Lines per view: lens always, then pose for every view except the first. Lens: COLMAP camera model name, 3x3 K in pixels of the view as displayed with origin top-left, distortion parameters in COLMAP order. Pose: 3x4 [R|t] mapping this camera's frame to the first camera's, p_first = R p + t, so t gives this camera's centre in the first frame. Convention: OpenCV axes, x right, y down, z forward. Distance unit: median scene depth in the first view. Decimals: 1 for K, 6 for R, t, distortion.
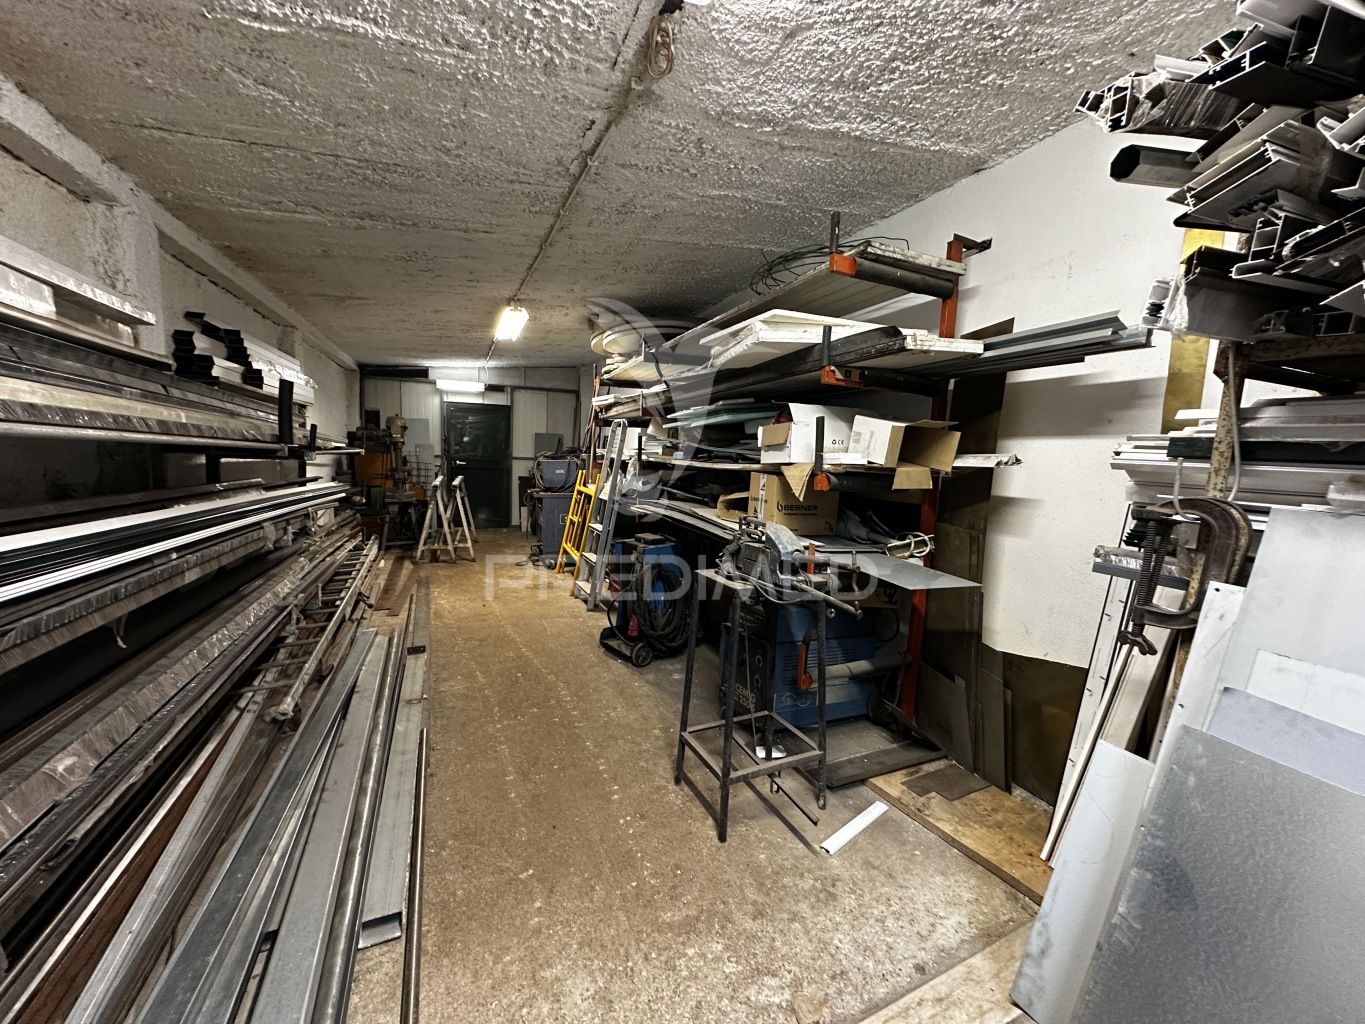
lens RADIAL K [[548.5, 0, 682.5], [0, 548.5, 509.4], [0, 0, 1]] dist [-0.000616, 0.000159]
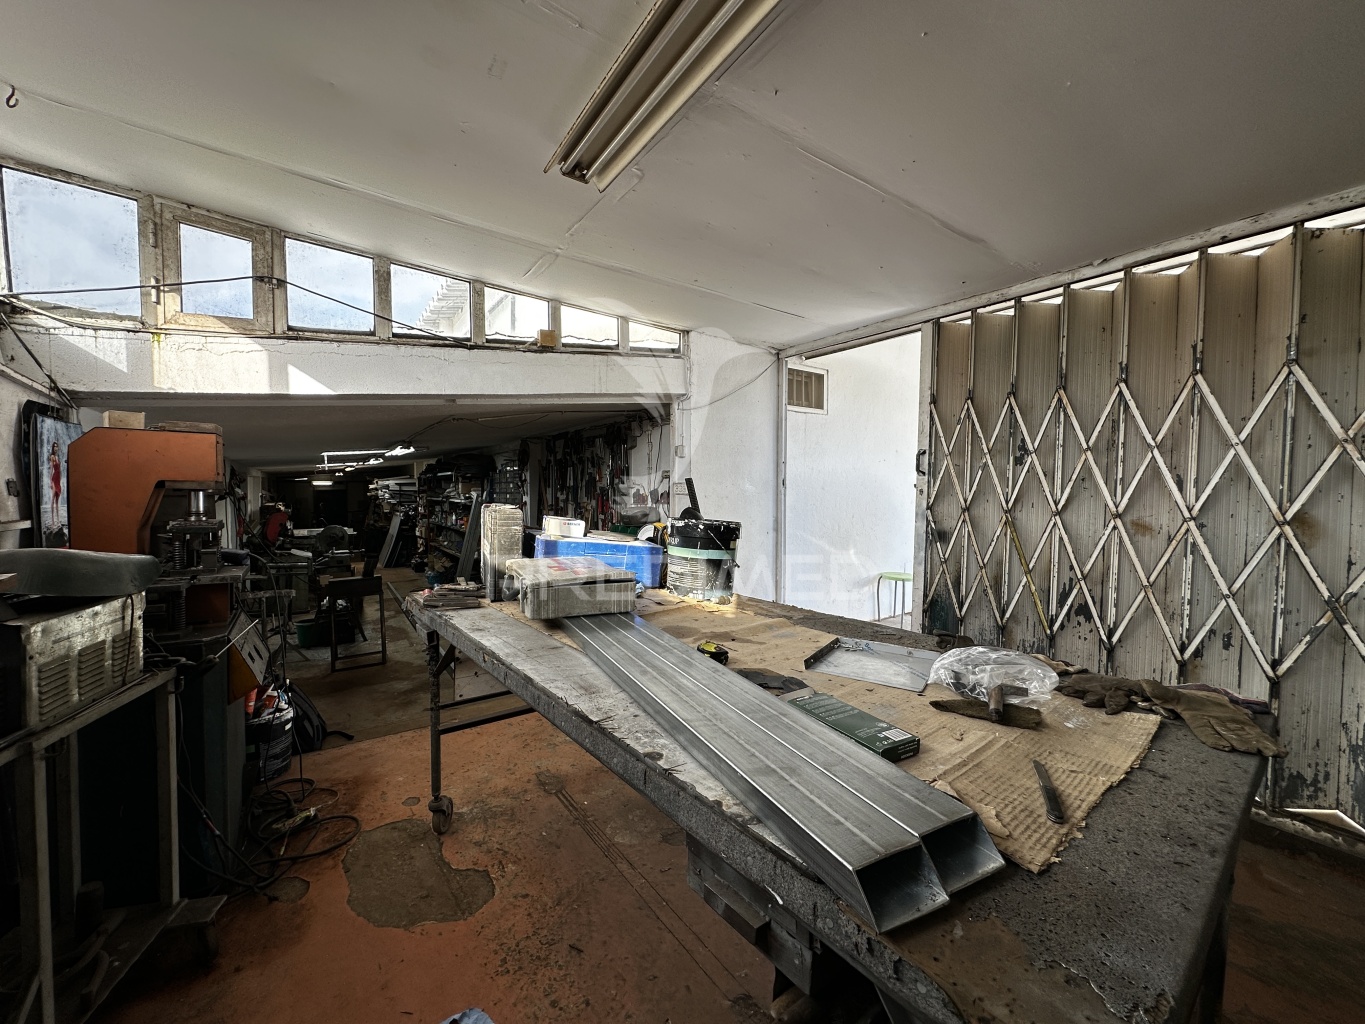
lens RADIAL K [[547.9, 0, 680.1], [0, 547.9, 510.8], [0, 0, 1]] dist [-0.001918, 0.000906]
pose [[0.980381, -0.054013, 0.189569, 0.677423], [0.066728, 0.995884, -0.061345, 0.149229], [-0.185475, 0.072791, 0.979949, -1.651039]]
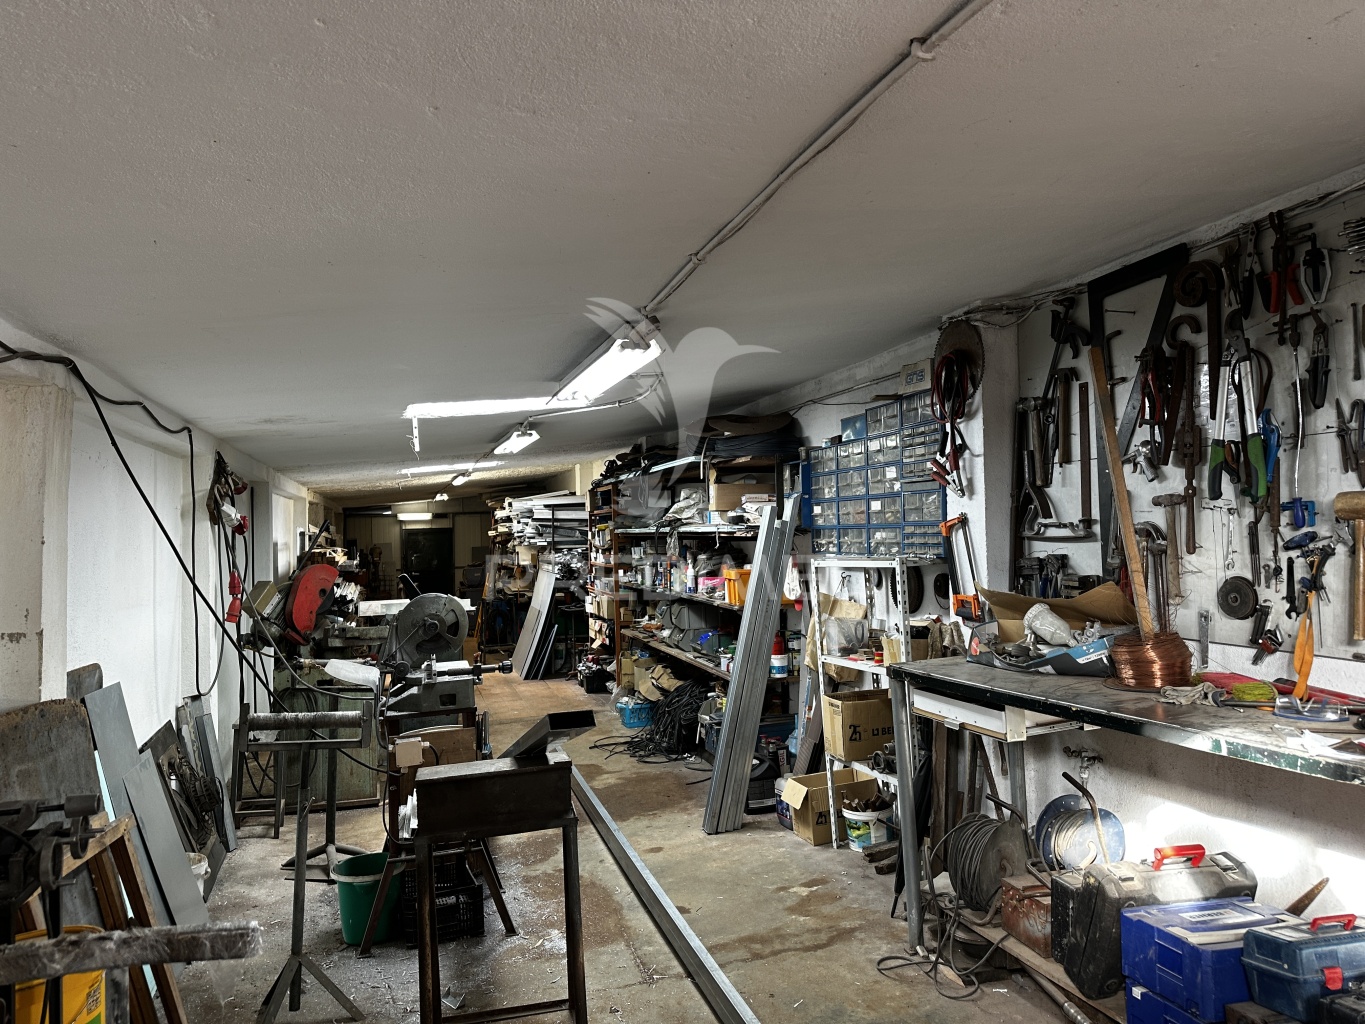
lens RADIAL K [[955.5, 0, 682.5], [0, 955.5, 512.0], [0, 0, 1]] dist [0.118906, -0.175640]
pose [[0.990670, -0.073321, -0.114876, 0.527795], [0.057602, 0.989220, -0.134632, 0.121839], [0.123509, 0.126759, 0.984214, -1.271253]]
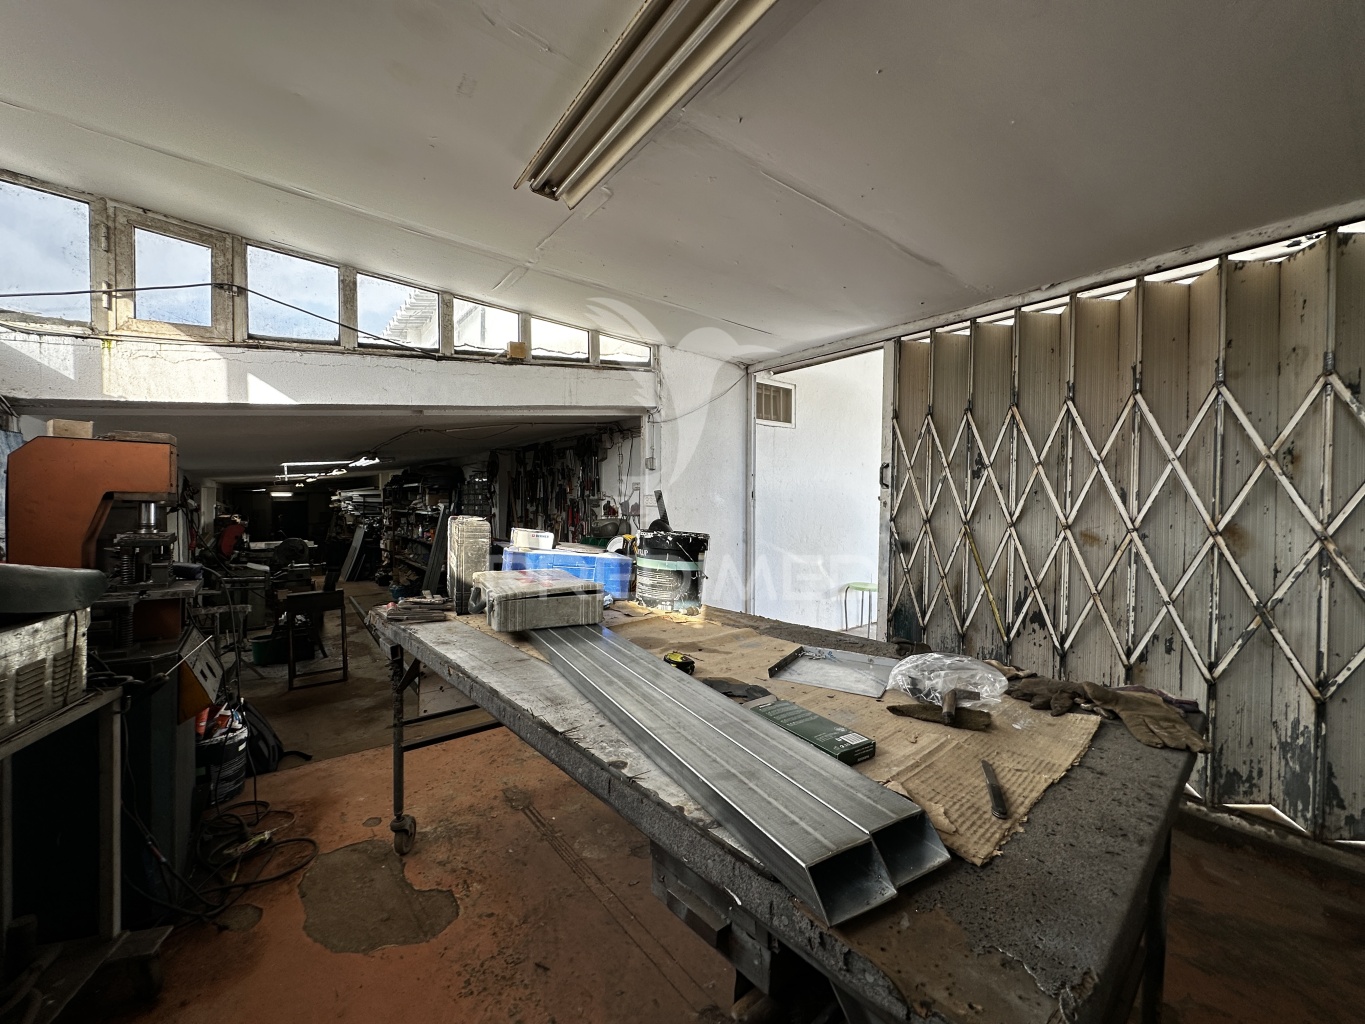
lens RADIAL K [[547.9, 0, 680.1], [0, 547.9, 510.8], [0, 0, 1]] dist [-0.001918, 0.000906]
pose [[0.969395, -0.049837, 0.240395, 0.678331], [0.070773, 0.994339, -0.079251, 0.149452], [-0.235085, 0.093839, 0.967434, -1.654188]]
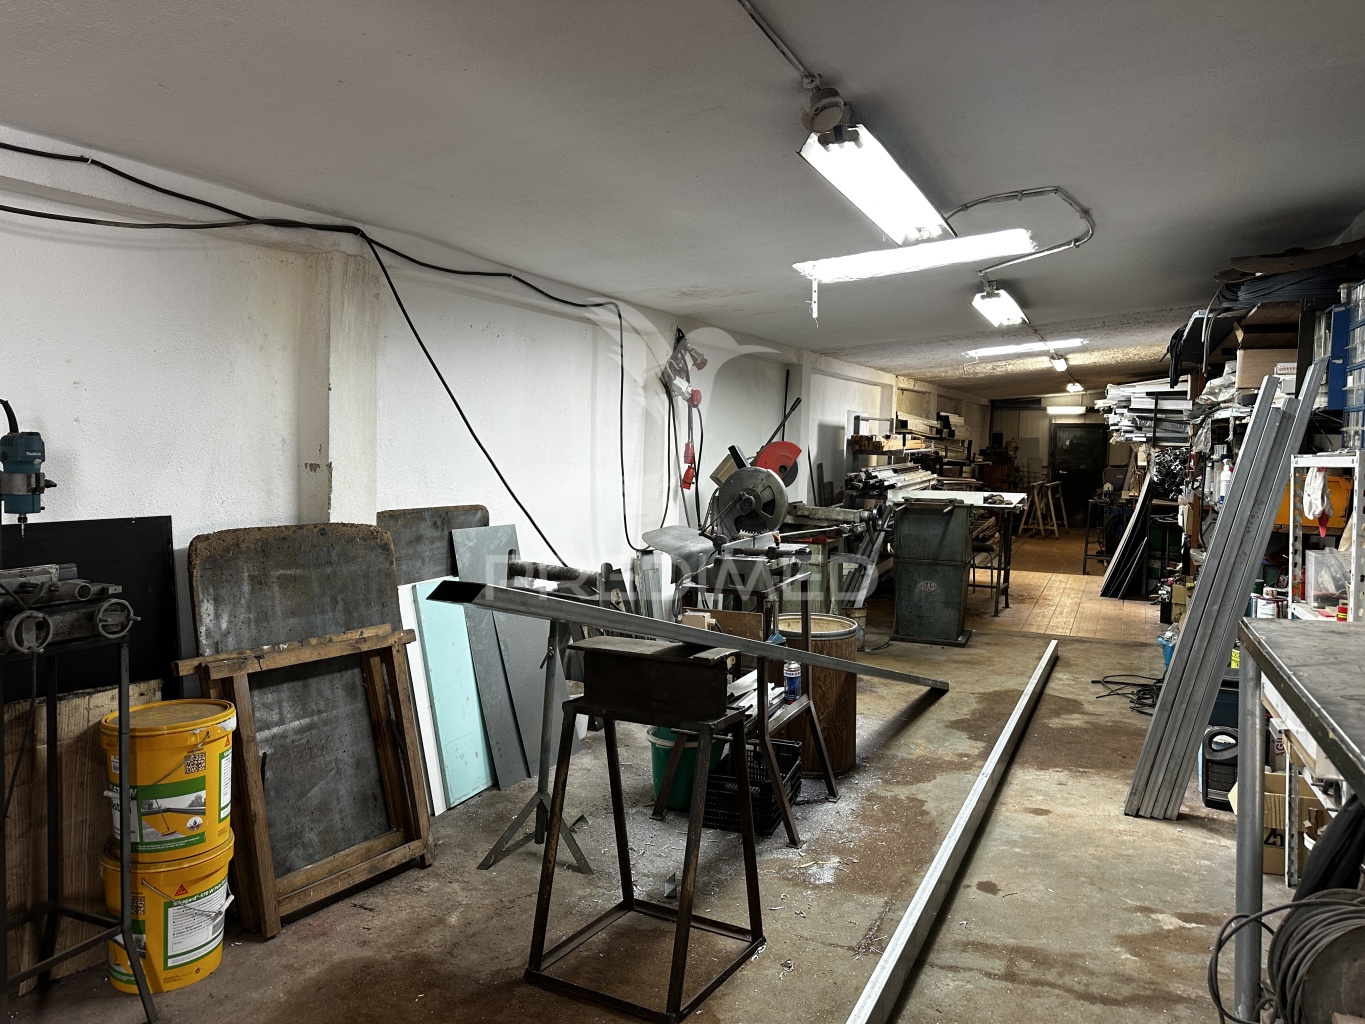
lens RADIAL K [[961.3, 0, 679.5], [0, 961.3, 498.9], [0, 0, 1]] dist [0.074408, -0.092337]
pose [[0.670821, 0.014659, -0.741475, 0.655635], [-0.066861, 0.996929, -0.040781, 0.125453], [0.738599, 0.076932, 0.669741, -1.125116]]
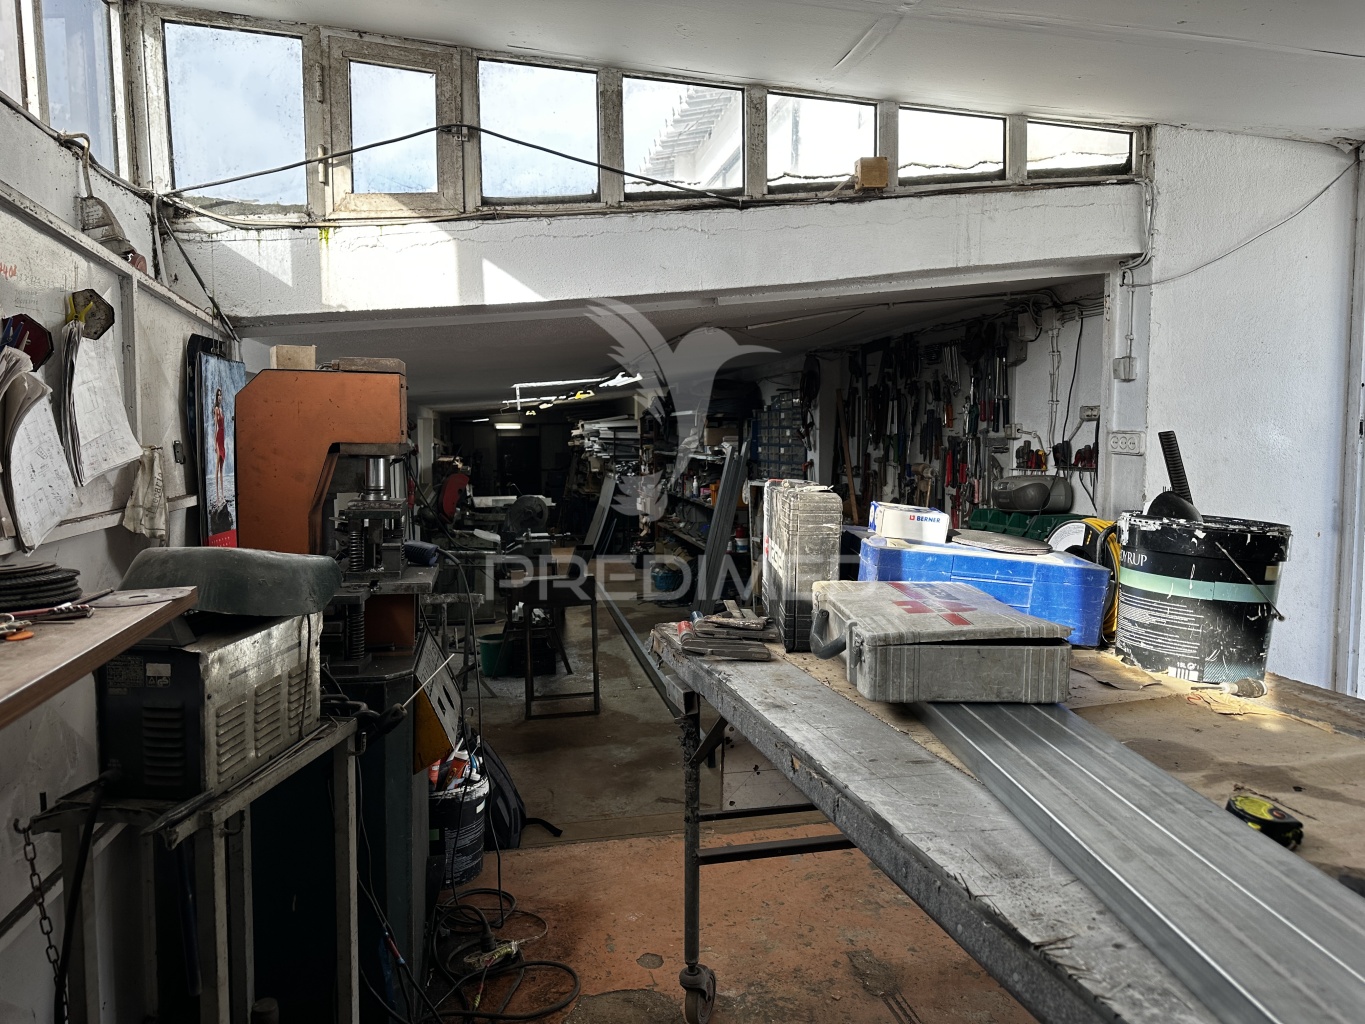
lens RADIAL K [[952.9, 0, 688.6], [0, 952.9, 500.8], [0, 0, 1]] dist [0.156009, -0.285957]
pose [[0.979356, -0.037306, -0.198673, 0.665659], [0.028353, 0.998458, -0.047722, 0.141641], [0.200147, 0.041104, 0.978903, -1.643147]]
